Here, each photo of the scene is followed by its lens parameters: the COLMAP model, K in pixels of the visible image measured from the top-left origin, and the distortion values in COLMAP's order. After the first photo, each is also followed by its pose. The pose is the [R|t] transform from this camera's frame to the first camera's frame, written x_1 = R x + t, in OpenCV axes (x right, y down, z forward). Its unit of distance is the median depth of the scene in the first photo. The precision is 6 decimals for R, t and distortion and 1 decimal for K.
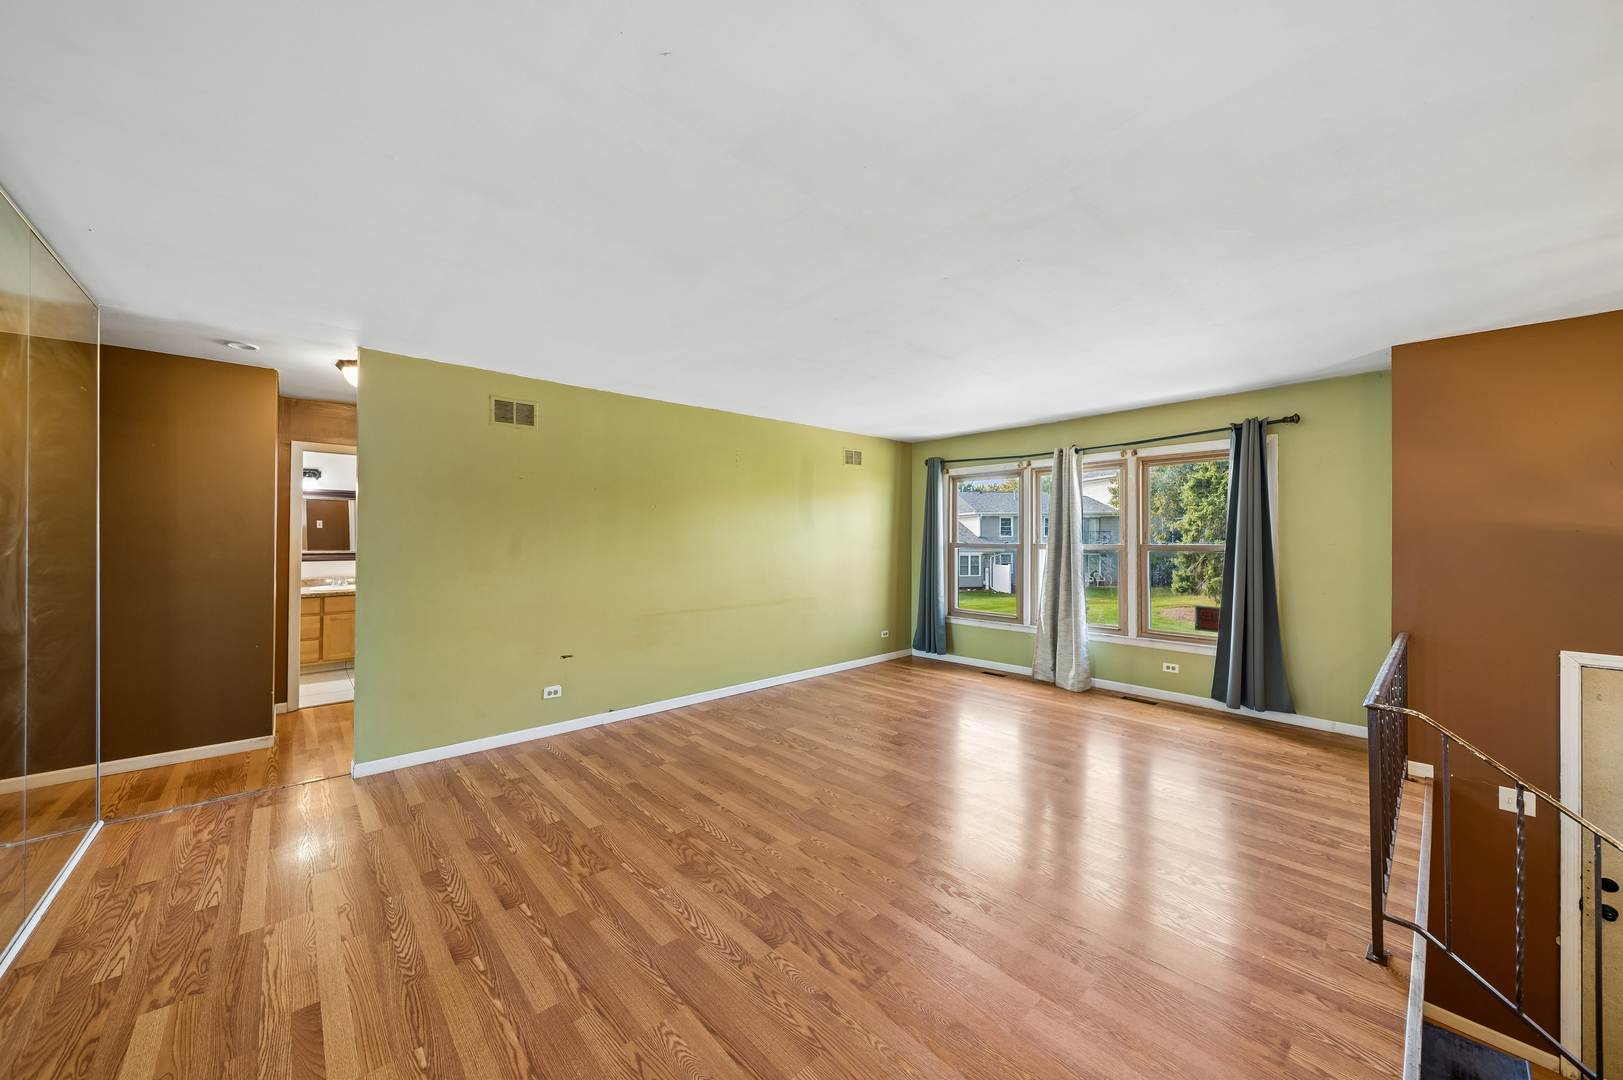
lens RADIAL K [[574.5, 0, 811.7], [0, 574.5, 534.3], [0, 0, 1]] dist [0.000359, -0.000021]
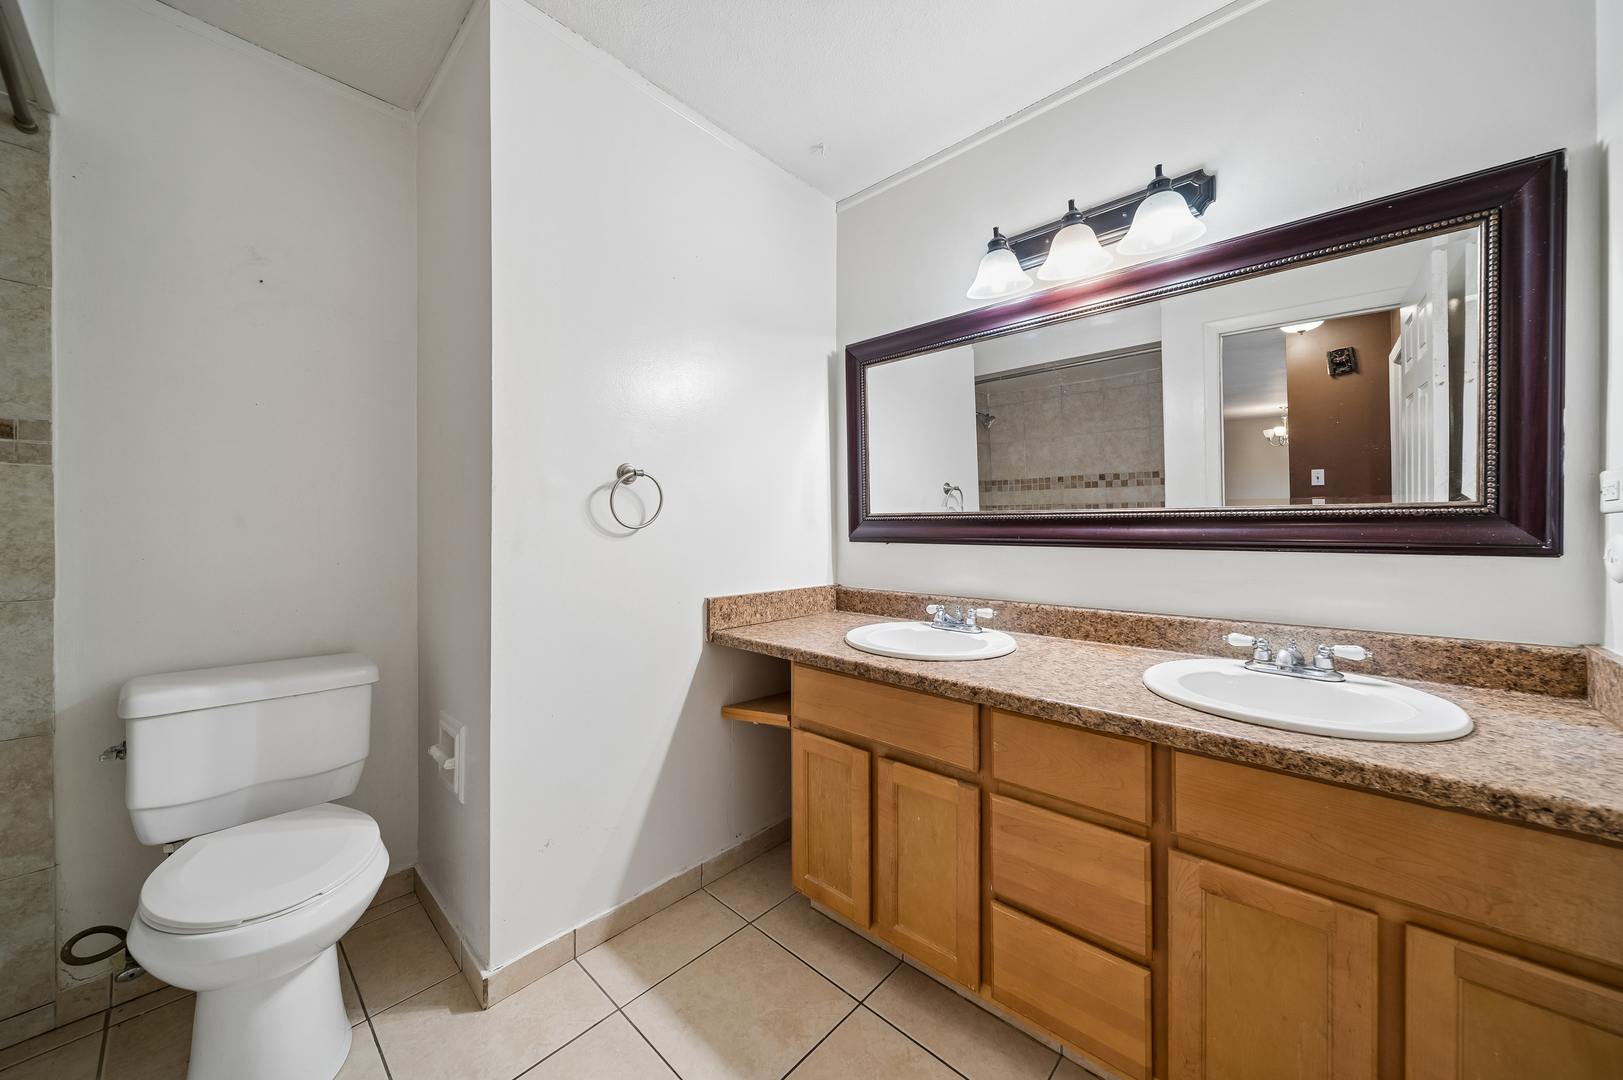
lens RADIAL K [[574.5, 0, 811.7], [0, 574.5, 534.3], [0, 0, 1]] dist [0.000359, -0.000021]
pose [[0.088343, 0.000782, -0.996090, -0.678192], [0.006989, 0.999975, 0.001405, 0.041464], [0.996066, -0.007086, 0.088335, 0.872046]]
